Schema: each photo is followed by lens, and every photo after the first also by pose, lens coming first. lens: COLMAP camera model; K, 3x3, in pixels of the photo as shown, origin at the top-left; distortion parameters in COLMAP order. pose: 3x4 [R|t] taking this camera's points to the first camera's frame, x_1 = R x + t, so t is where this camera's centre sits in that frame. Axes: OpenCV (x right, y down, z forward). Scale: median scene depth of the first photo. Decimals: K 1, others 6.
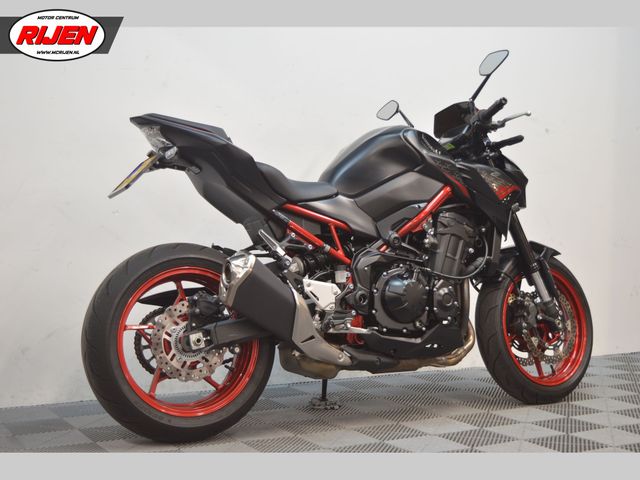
lens RADIAL K [[949.2, 0, 321.2], [0, 949.2, 239.0], [0, 0, 1]] dist [-0.009776, 0.000000]
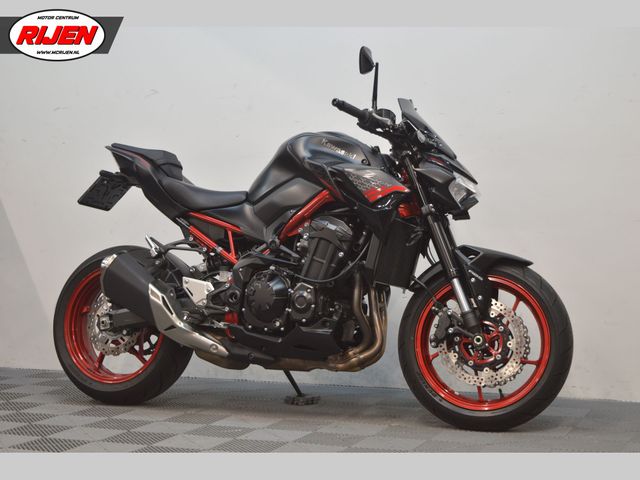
lens RADIAL K [[1170.0, 0, 317.3], [0, 1170.0, 237.4], [0, 0, 1]] dist [0.015372, 0.000000]
pose [[0.615739, -0.003733, -0.787942, 1.151534], [-0.006725, 0.999927, -0.009992, 0.006896], [0.787922, 0.011451, 0.615669, 0.240017]]
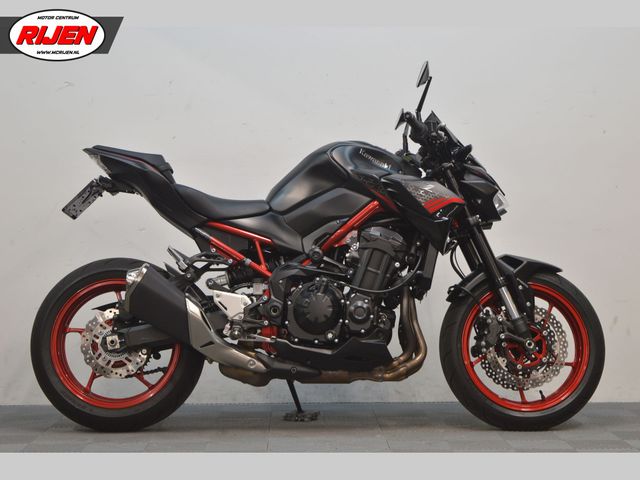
lens RADIAL K [[1519.7, 0, 319.9], [0, 1519.7, 242.0], [0, 0, 1]] dist [0.097613, 0.000000]
pose [[0.877556, -0.008280, -0.479403, 0.890344], [0.002763, 0.999922, -0.012214, 0.007841], [0.479466, 0.009394, 0.877510, -0.460831]]
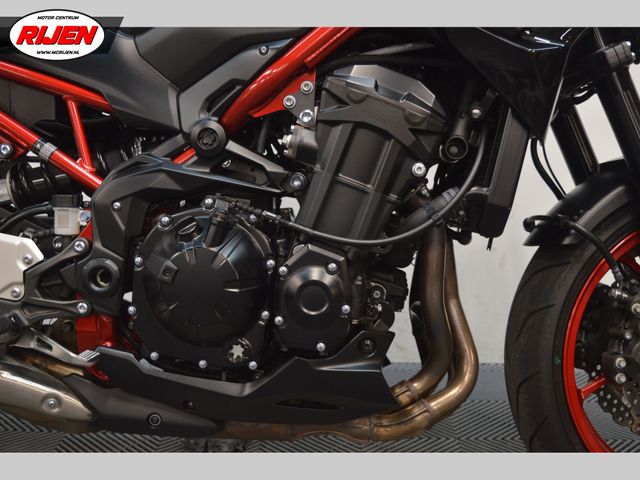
lens RADIAL K [[762.1, 0, 321.5], [0, 762.1, 243.3], [0, 0, 1]] dist [-0.047497, 0.000000]
pose [[0.858198, 0.097587, -0.503958, 0.289696], [-0.012975, 0.985573, 0.168752, -0.009309], [0.513155, -0.138284, 0.847083, 0.757775]]
